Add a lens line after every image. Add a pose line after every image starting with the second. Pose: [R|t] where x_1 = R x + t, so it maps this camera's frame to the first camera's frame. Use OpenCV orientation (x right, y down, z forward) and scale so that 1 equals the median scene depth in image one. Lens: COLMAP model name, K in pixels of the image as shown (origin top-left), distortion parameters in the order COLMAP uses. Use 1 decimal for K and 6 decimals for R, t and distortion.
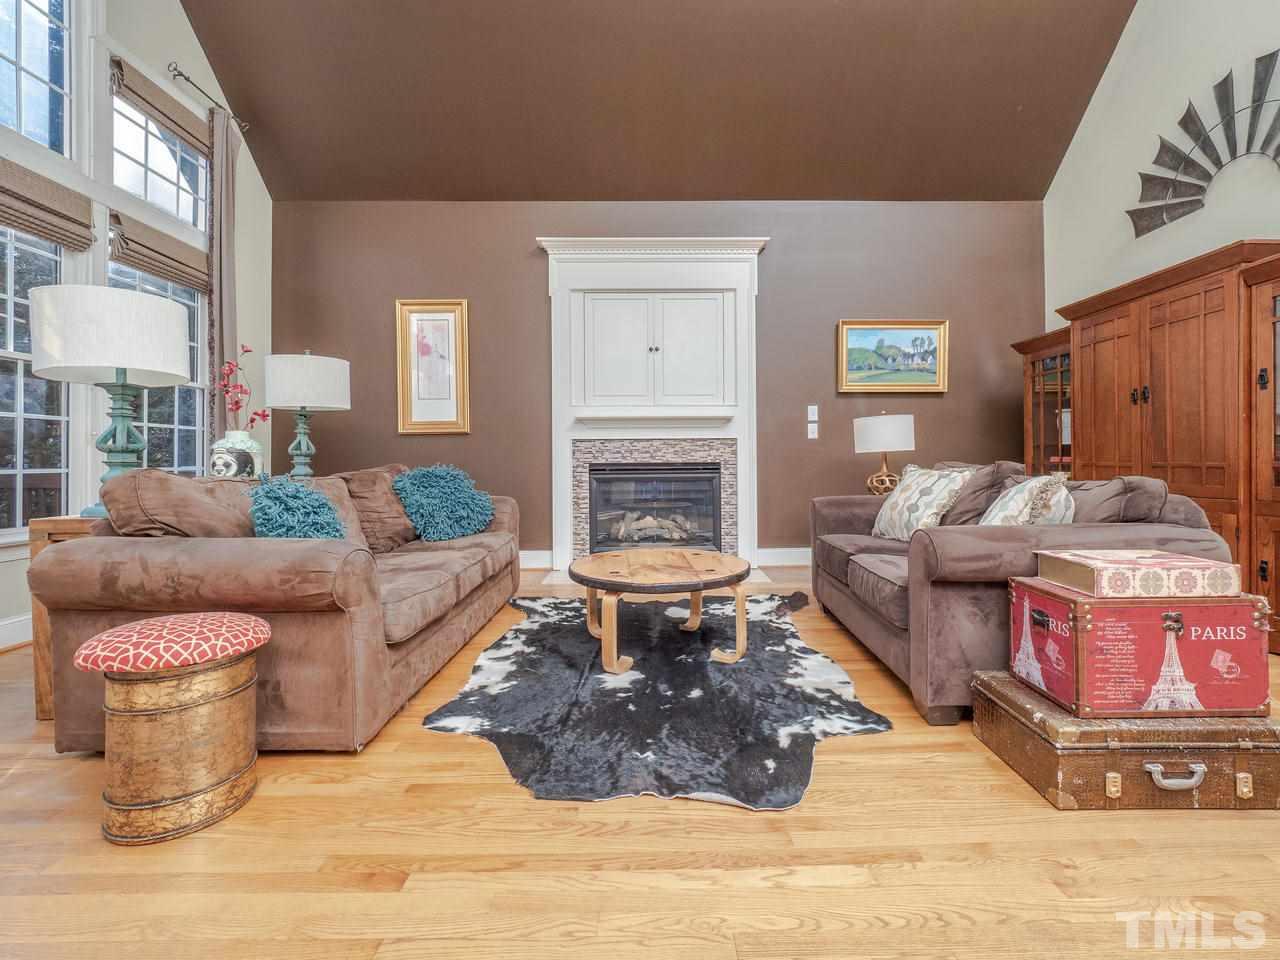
lens RADIAL K [[552.1, 0, 655.6], [0, 552.1, 458.0], [0, 0, 1]] dist [-0.009957, 0.000770]
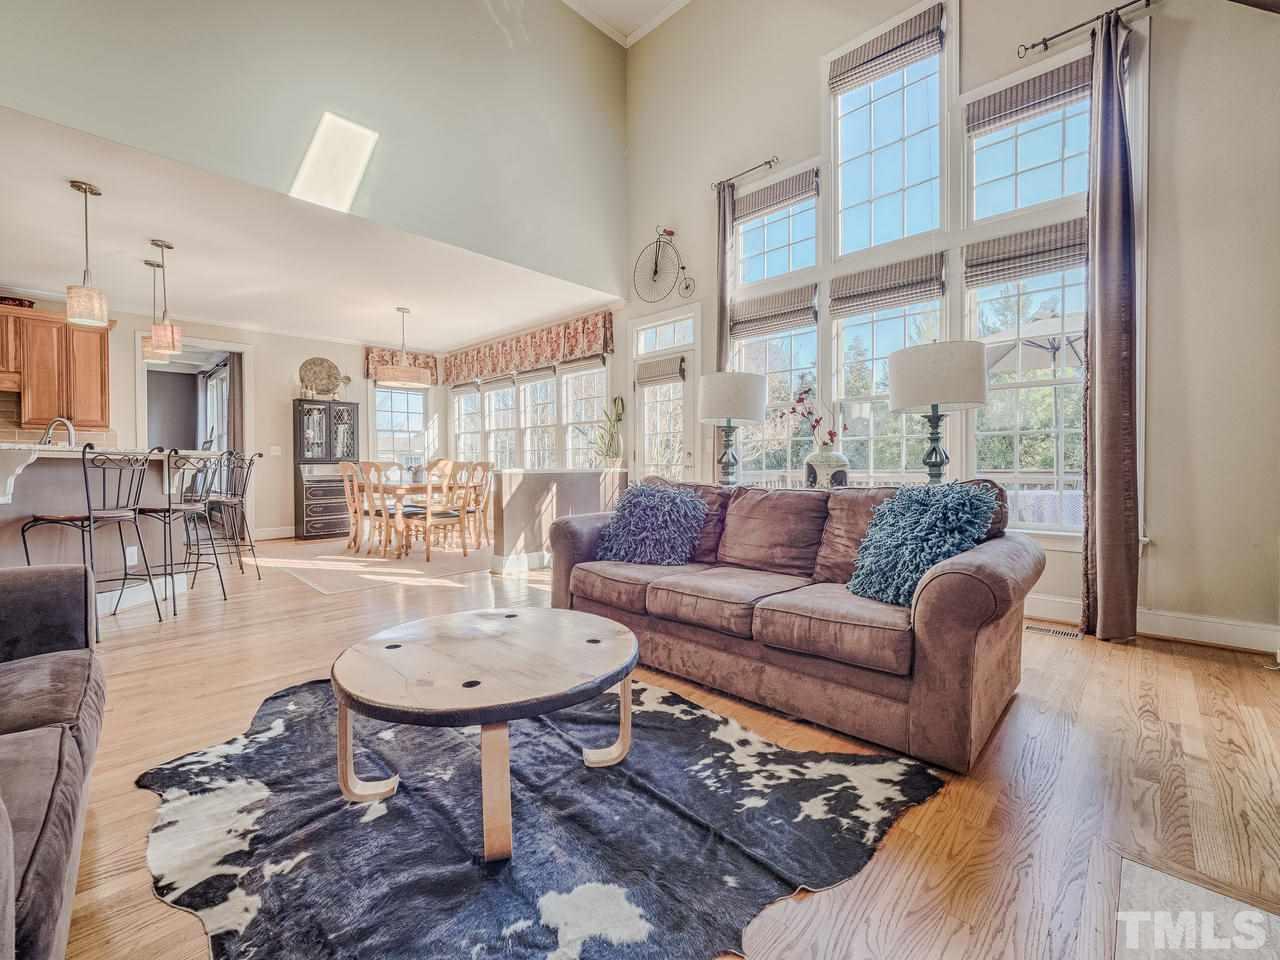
lens RADIAL K [[538.6, 0, 643.1], [0, 538.6, 468.8], [0, 0, 1]] dist [-0.013423, -0.000295]
pose [[-0.697925, 0.015876, -0.715995, 0.190265], [0.010039, 0.999873, 0.012386, -0.011281], [0.716100, 0.001457, -0.697996, 0.901541]]
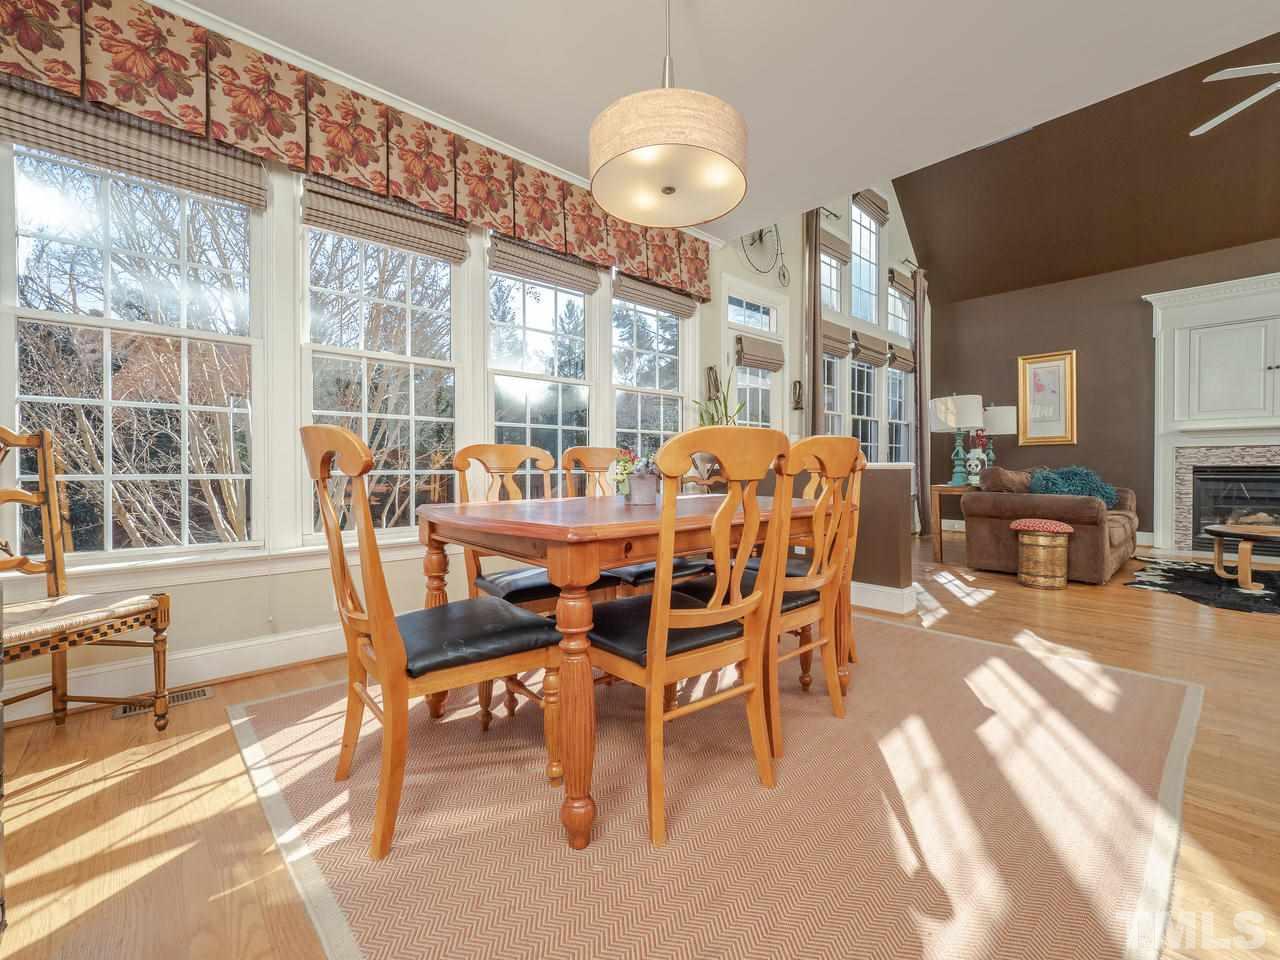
lens RADIAL K [[562.3, 0, 643.2], [0, 562.3, 477.9], [0, 0, 1]] dist [-0.051956, 0.020721]
pose [[0.655819, 0.015831, -0.754752, -0.005763], [0.004078, 0.999691, 0.024513, 0.001149], [0.754907, -0.019154, 0.655552, -0.757599]]
